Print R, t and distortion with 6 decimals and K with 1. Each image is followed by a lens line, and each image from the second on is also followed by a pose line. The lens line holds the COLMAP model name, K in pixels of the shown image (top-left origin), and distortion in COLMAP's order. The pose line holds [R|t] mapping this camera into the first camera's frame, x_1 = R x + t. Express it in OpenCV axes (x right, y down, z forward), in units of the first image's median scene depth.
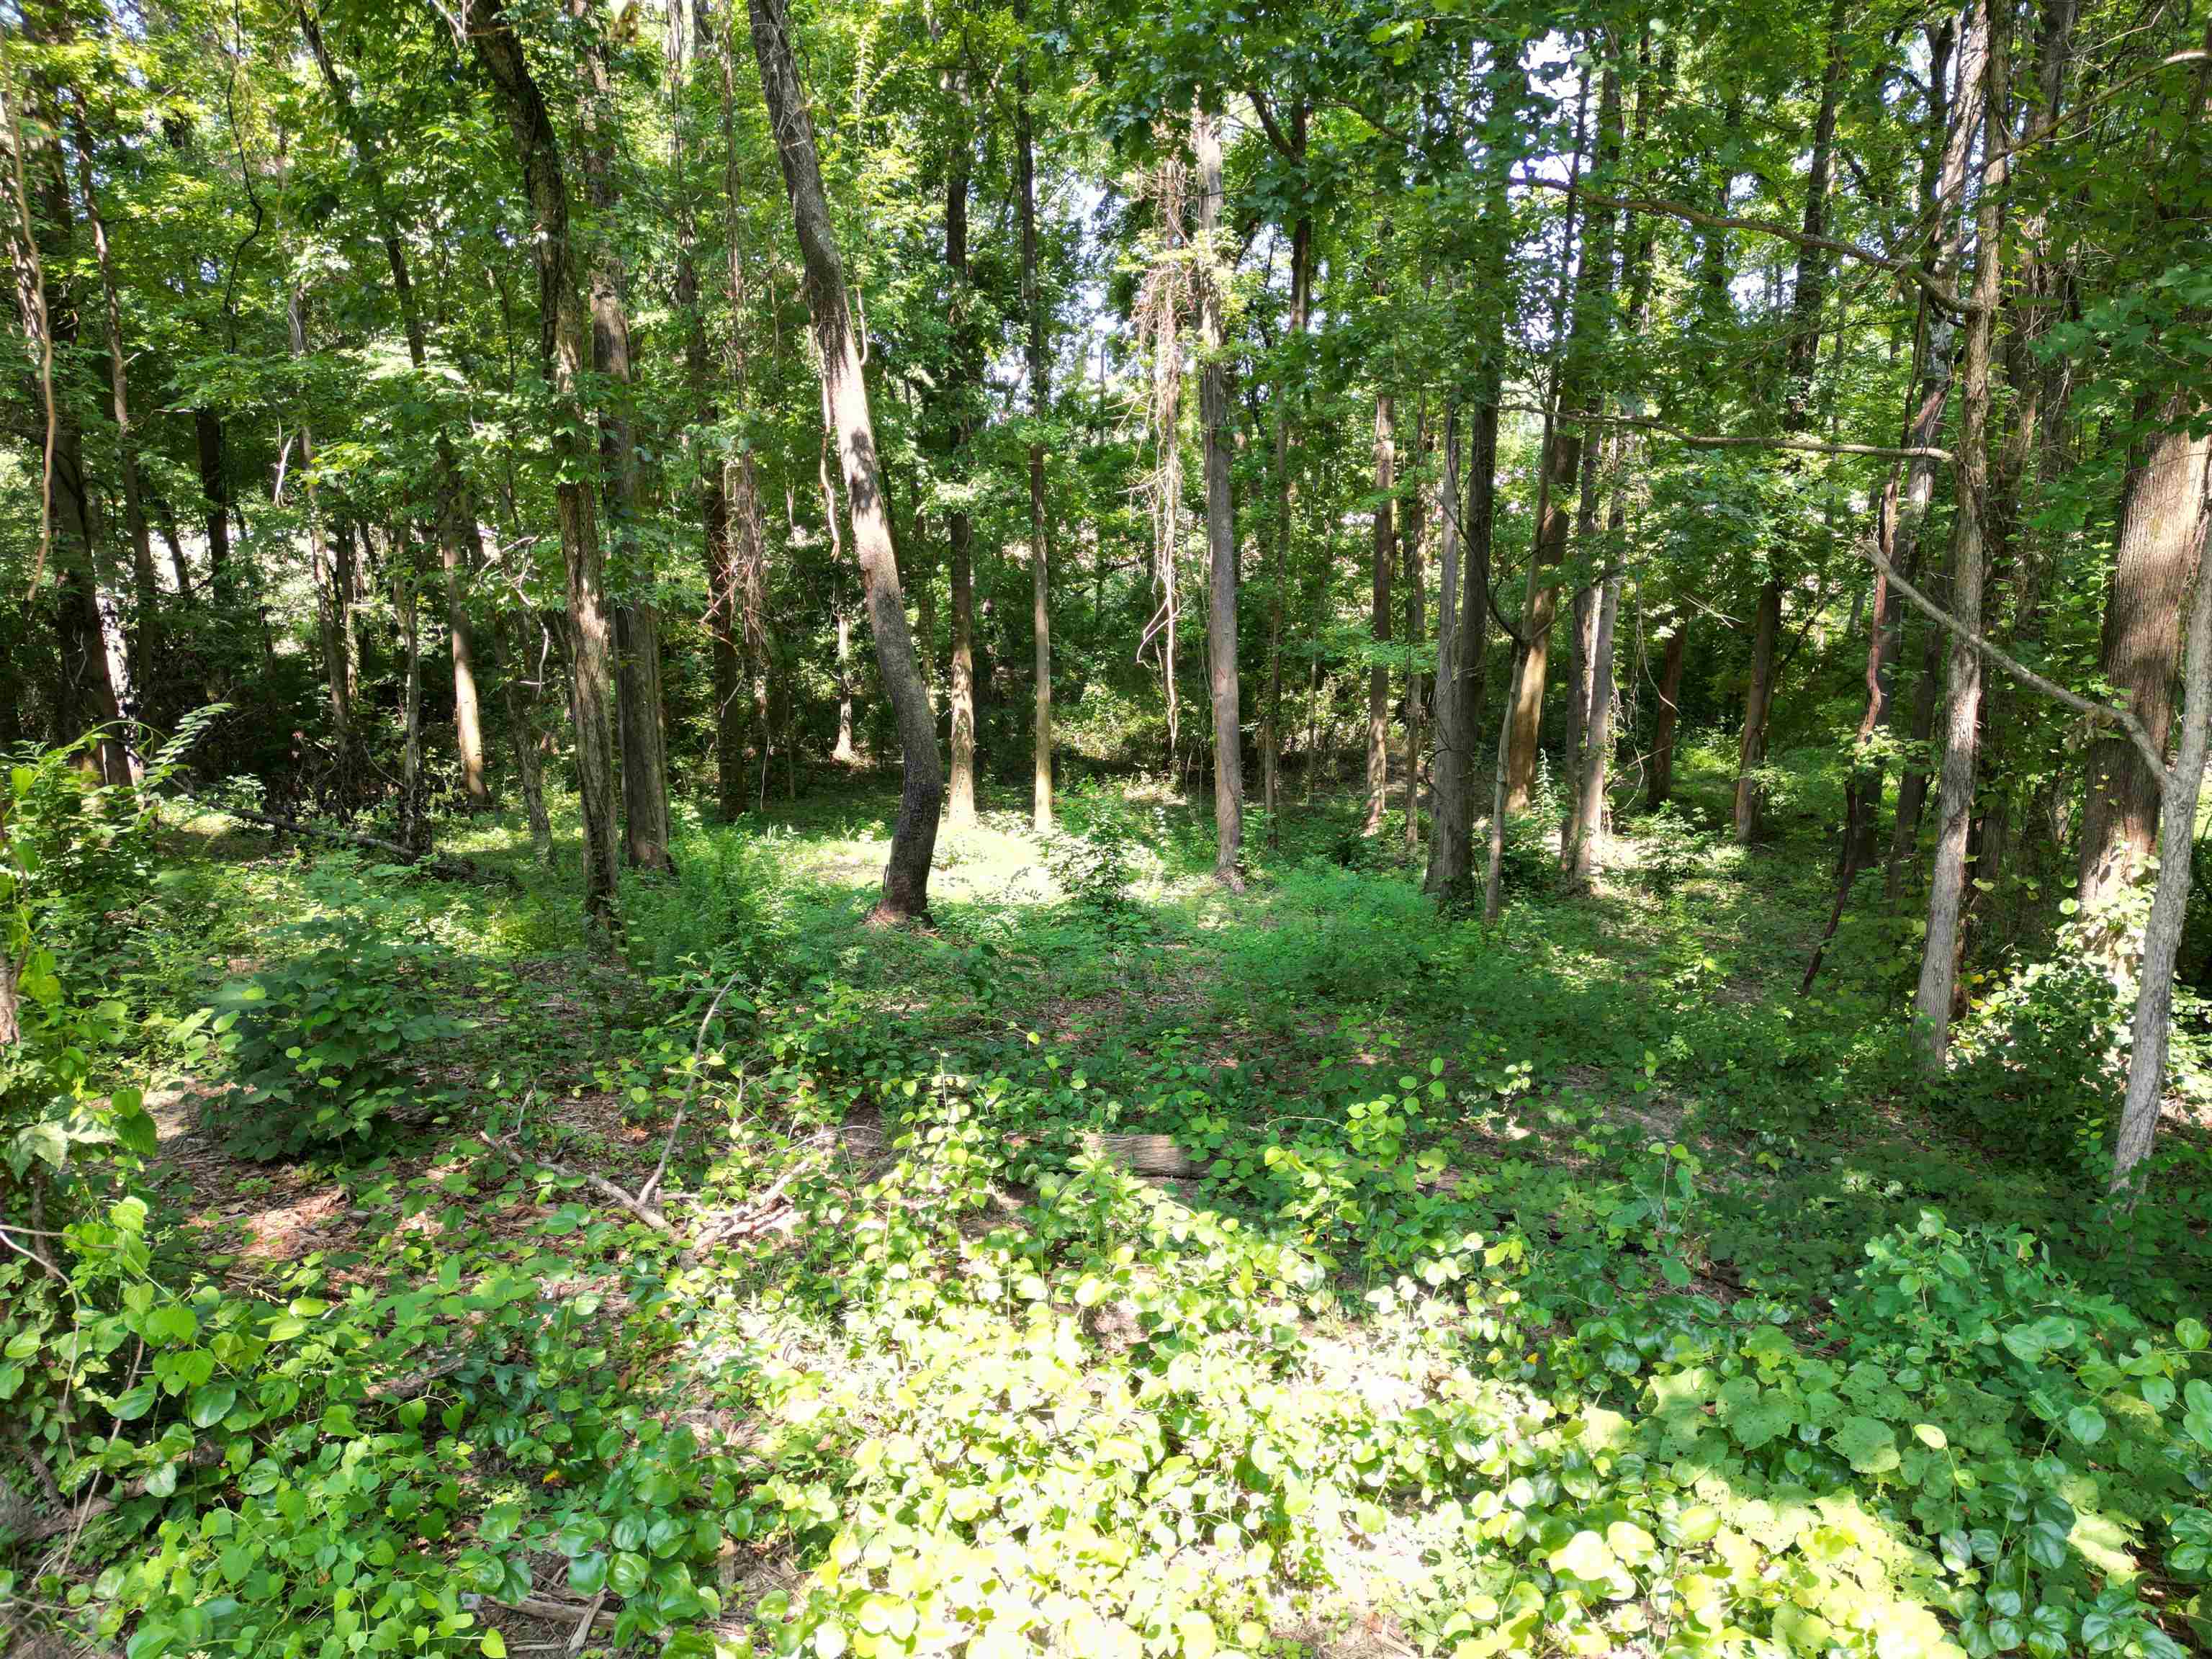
lens RADIAL K [[1534.1, 0, 1118.1], [0, 1534.1, 829.4], [0, 0, 1]] dist [0.052210, -0.037253]
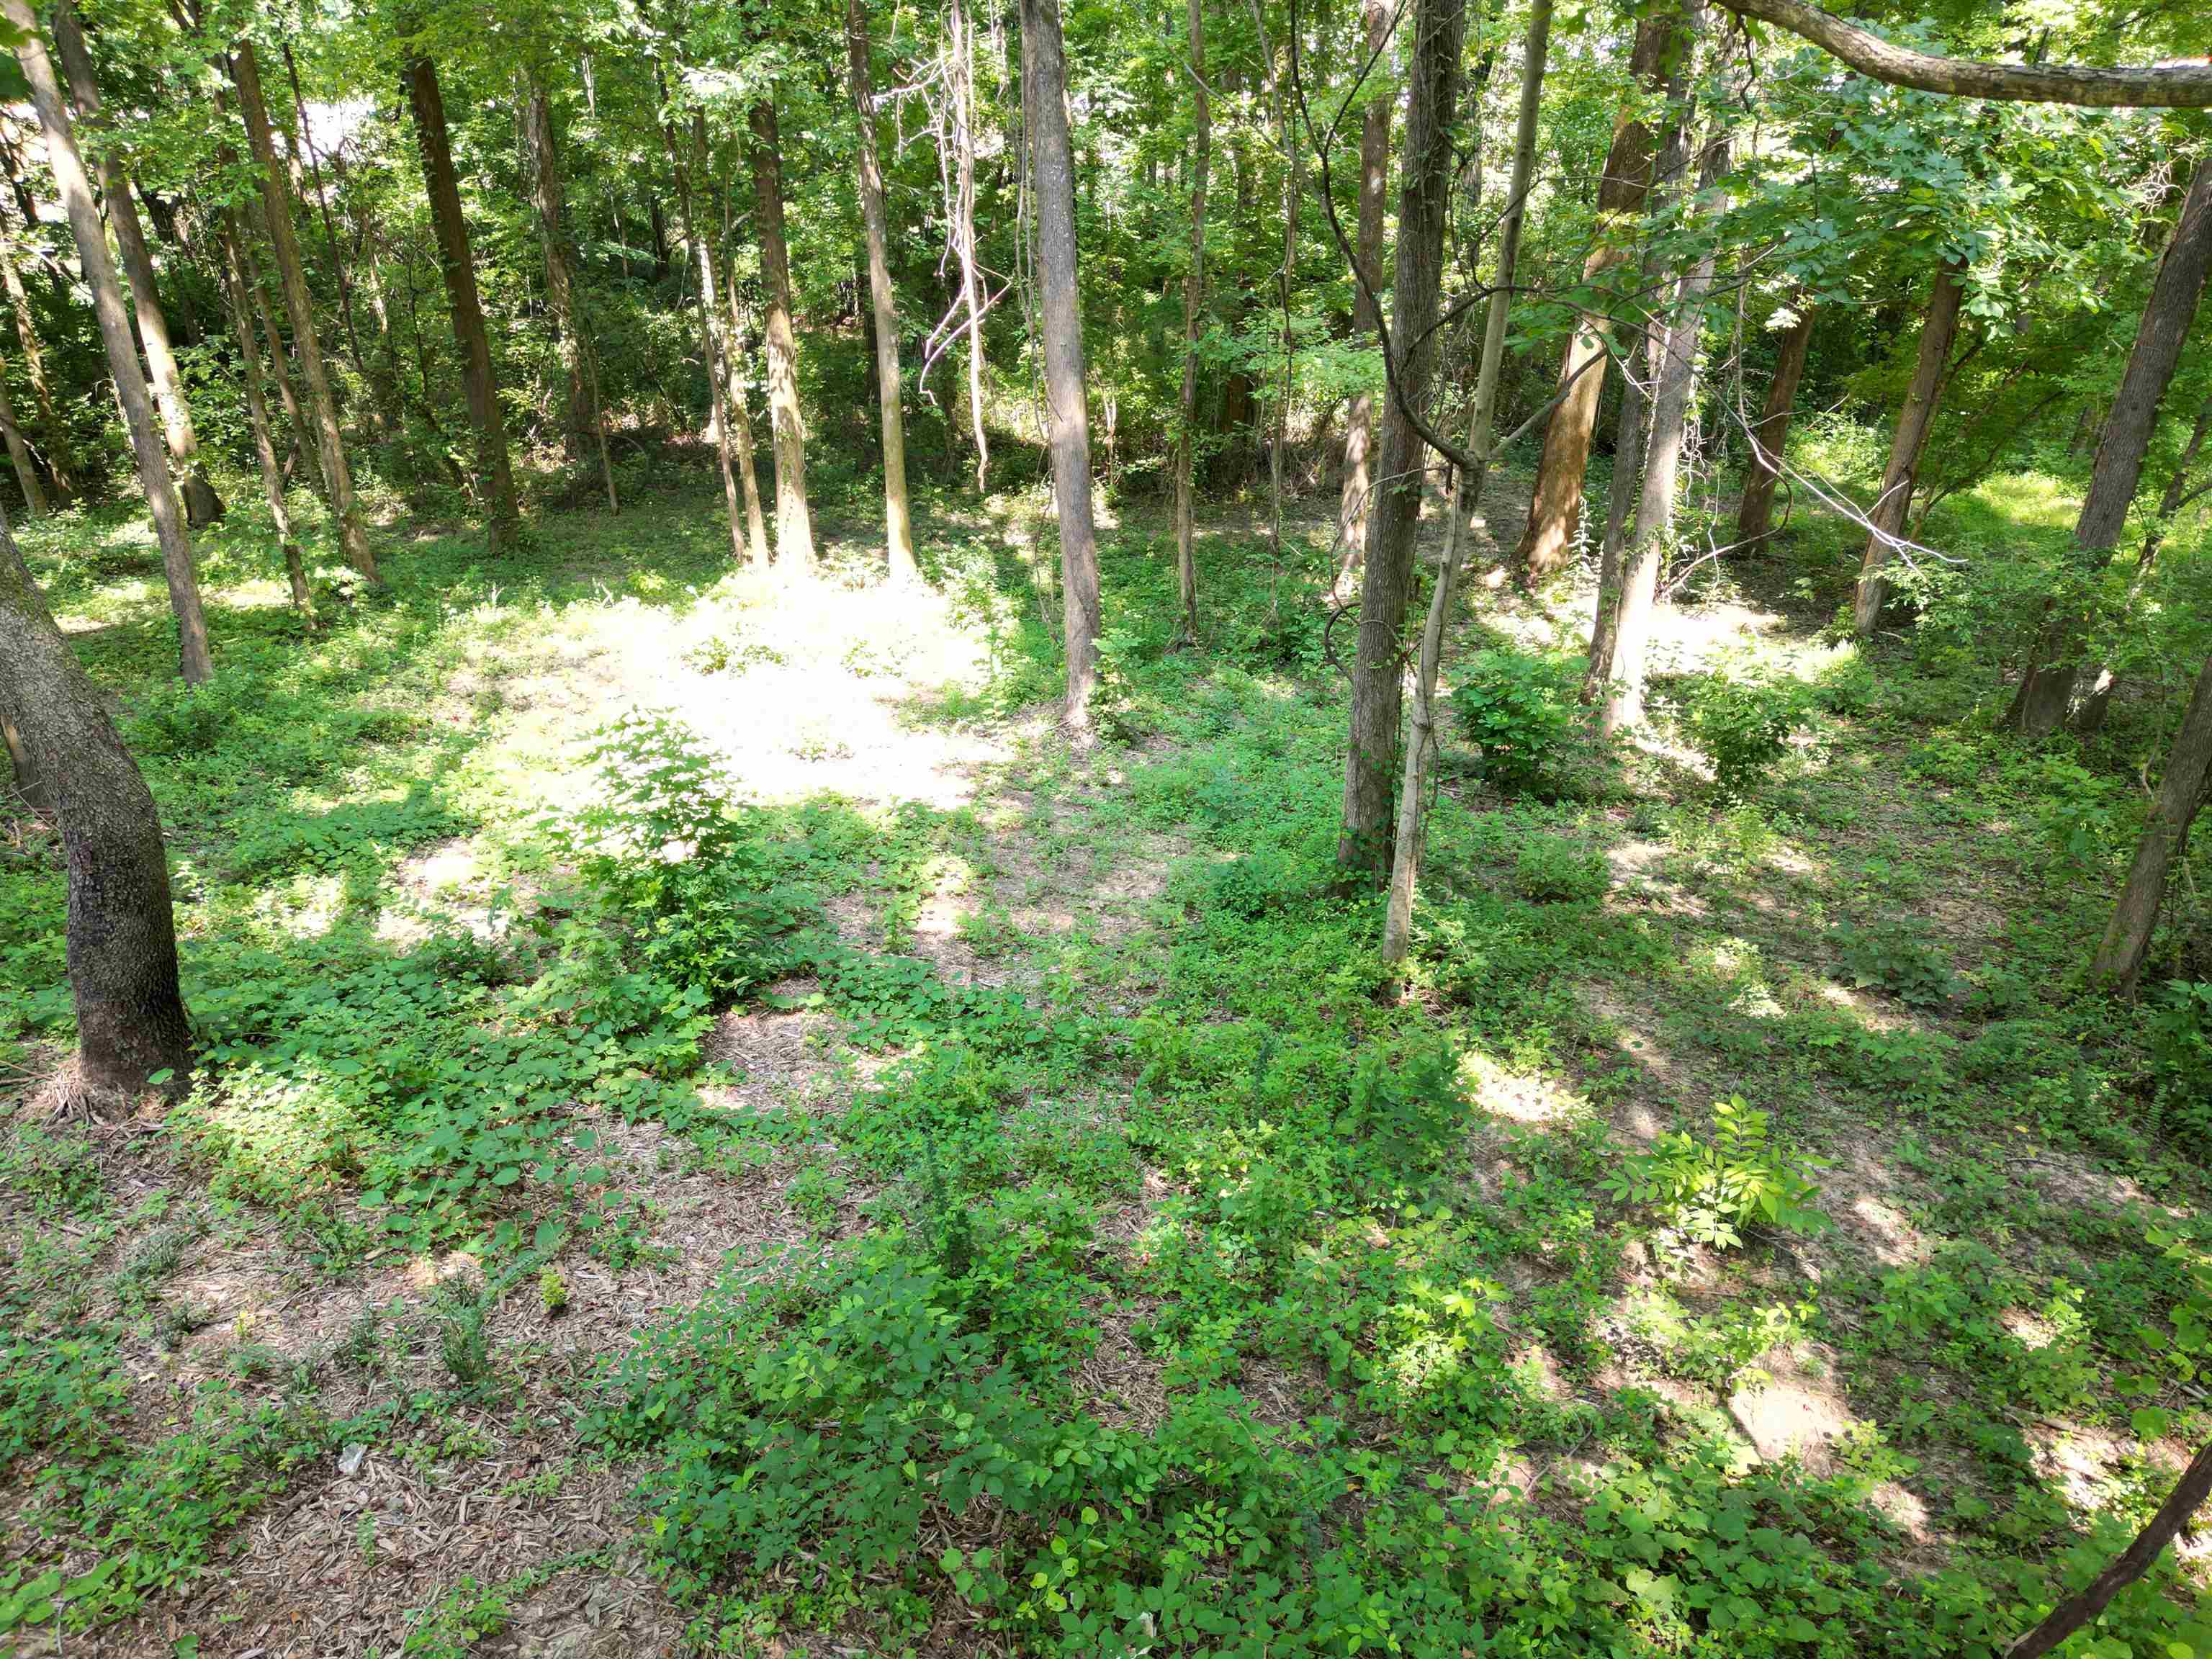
lens RADIAL K [[1534.1, 0, 1108.7], [0, 1534.1, 836.5], [0, 0, 1]] dist [0.052210, -0.037253]
pose [[0.998958, 0.018642, -0.041653, 0.161135], [-0.007511, 0.967477, 0.252849, -0.127986], [0.045012, -0.252273, 0.966609, 0.479448]]
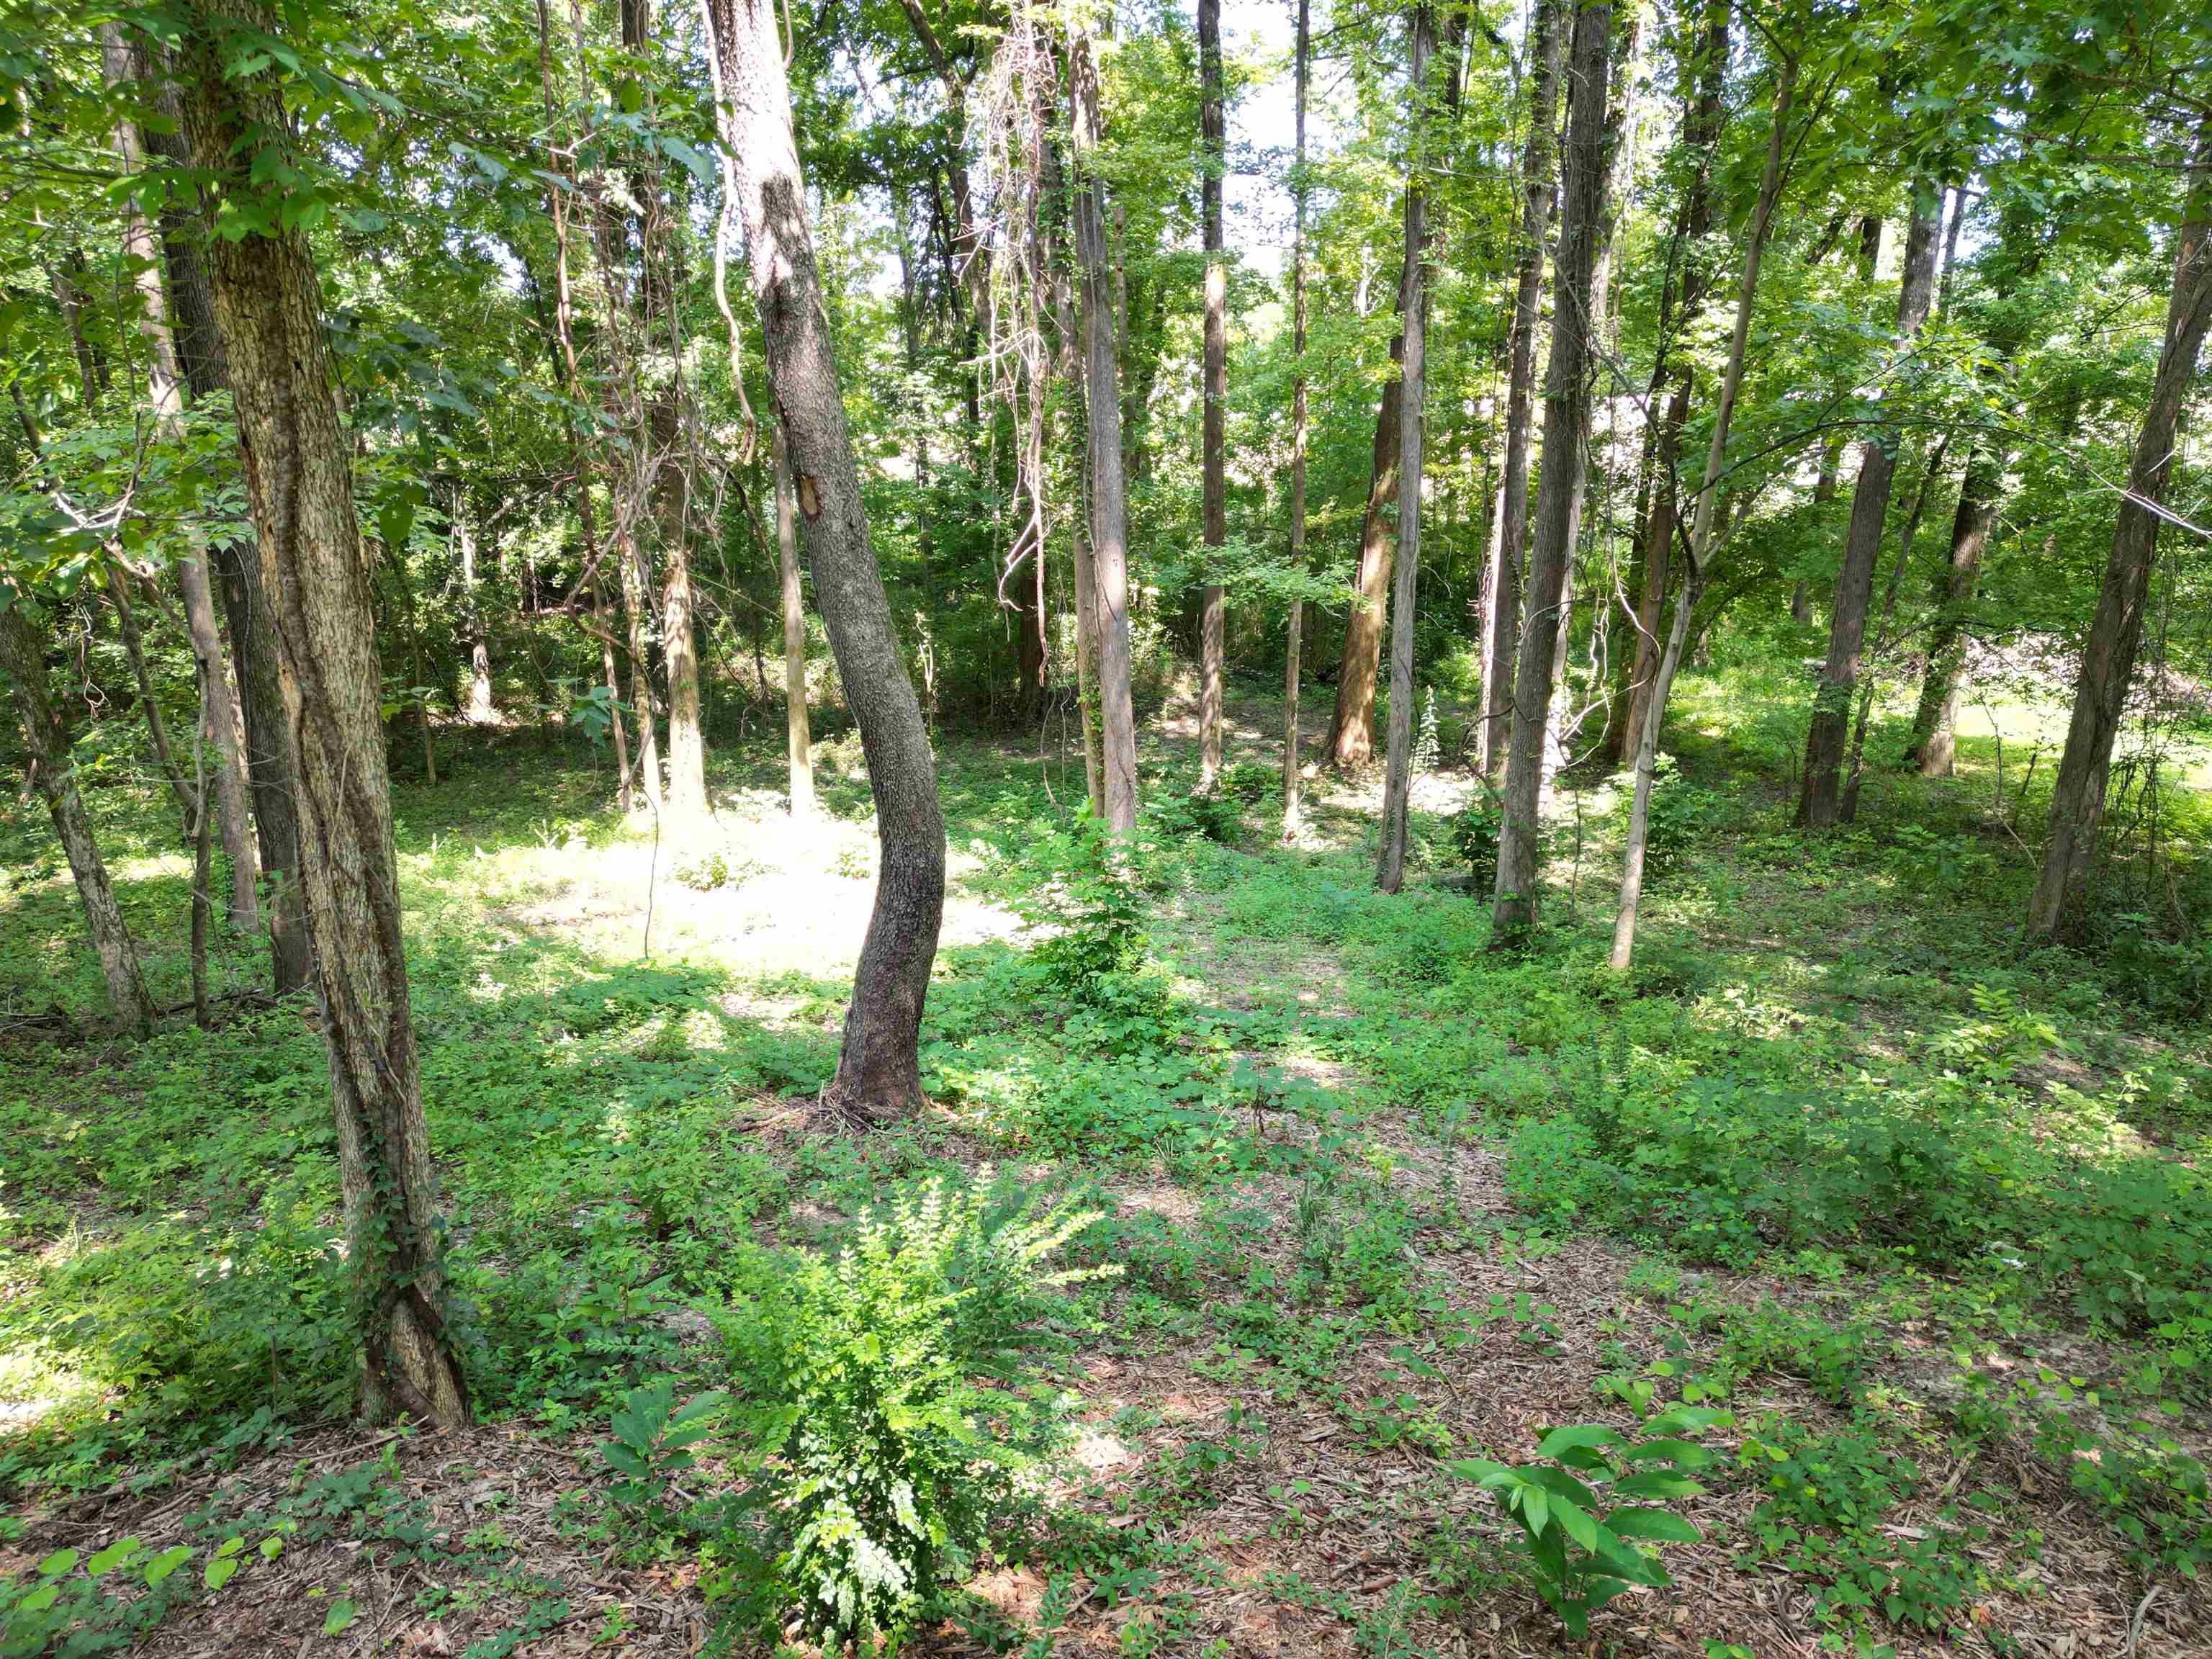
lens RADIAL K [[1534.1, 0, 1116.8], [0, 1534.1, 841.2], [0, 0, 1]] dist [0.052210, -0.037253]
pose [[0.966558, -0.071532, 0.246271, -0.166127], [0.054683, 0.995713, 0.074597, -0.064200], [-0.250551, -0.058635, 0.966326, 0.369328]]
